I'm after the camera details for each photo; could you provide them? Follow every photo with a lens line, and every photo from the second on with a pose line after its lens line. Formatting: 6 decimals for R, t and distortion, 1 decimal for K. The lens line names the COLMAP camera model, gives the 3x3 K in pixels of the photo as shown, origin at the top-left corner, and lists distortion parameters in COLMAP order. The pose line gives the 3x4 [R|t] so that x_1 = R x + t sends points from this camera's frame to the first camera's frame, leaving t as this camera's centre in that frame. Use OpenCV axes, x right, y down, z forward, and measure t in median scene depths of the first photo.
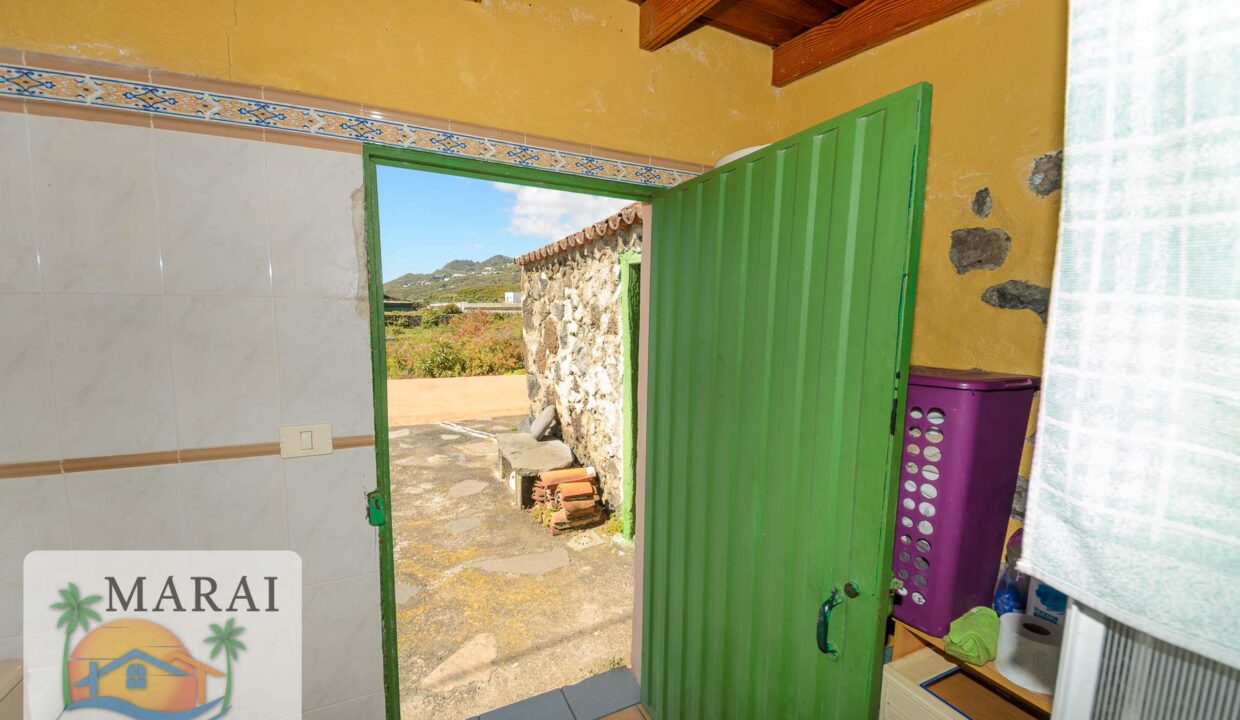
lens RADIAL K [[509.5, 0, 620.0], [0, 509.5, 360.0], [0, 0, 1]] dist [0.000742, 0.000028]
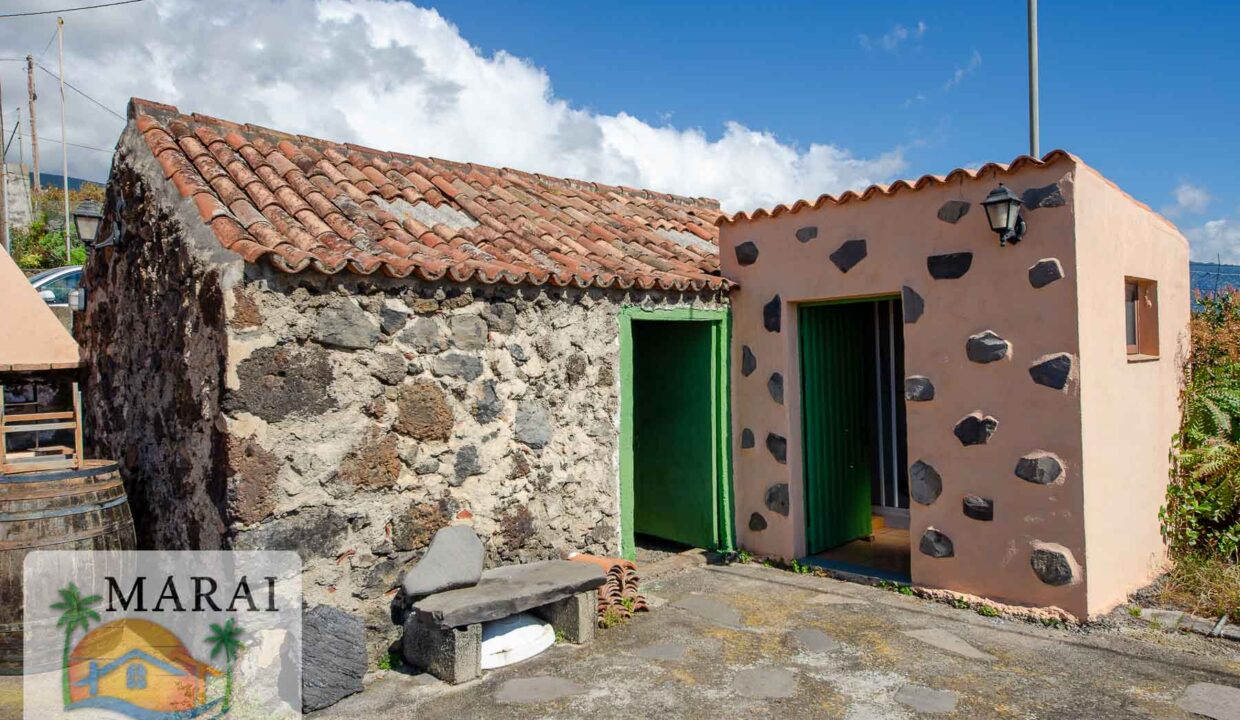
lens RADIAL K [[885.0, 0, 620.0], [0, 885.0, 360.0], [0, 0, 1]] dist [-0.003797, -0.003285]
pose [[-0.384409, 0.022970, 0.922877, -1.567565], [0.127537, 0.991426, 0.028447, -0.143351], [-0.914311, 0.128636, -0.384042, 1.602898]]
